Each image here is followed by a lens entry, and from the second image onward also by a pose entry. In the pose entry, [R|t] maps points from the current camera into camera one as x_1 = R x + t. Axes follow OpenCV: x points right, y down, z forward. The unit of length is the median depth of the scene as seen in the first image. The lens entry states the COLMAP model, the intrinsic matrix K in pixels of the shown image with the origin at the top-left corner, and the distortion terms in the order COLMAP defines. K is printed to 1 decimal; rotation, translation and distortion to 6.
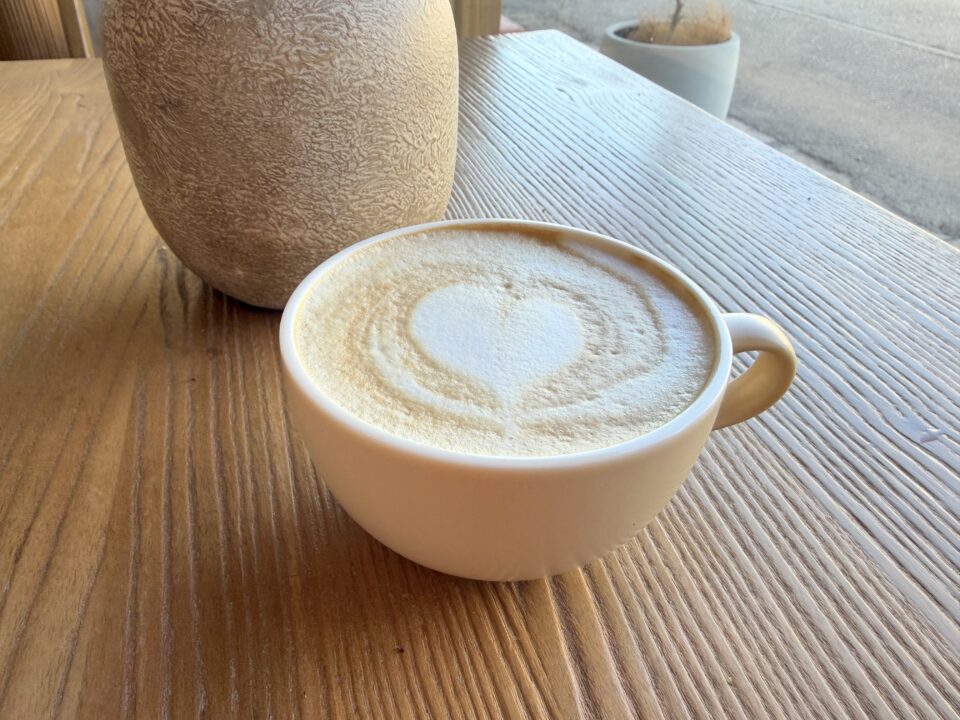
lens RADIAL K [[683.2, 0, 430.0], [0, 683.2, 355.7], [0, 0, 1]] dist [0.001967, -0.011799]
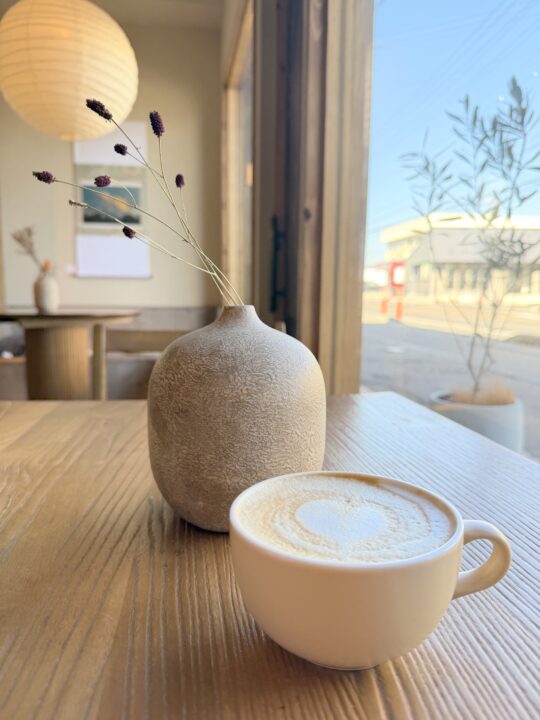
lens RADIAL K [[512.4, 0, 271.5], [0, 512.4, 353.9], [0, 0, 1]] dist [0.001967, -0.011799]
pose [[0.995892, 0.016361, -0.089064, 0.020085], [-0.058829, 0.864608, -0.498990, 0.246333], [0.068842, 0.502180, 0.862019, -0.411063]]
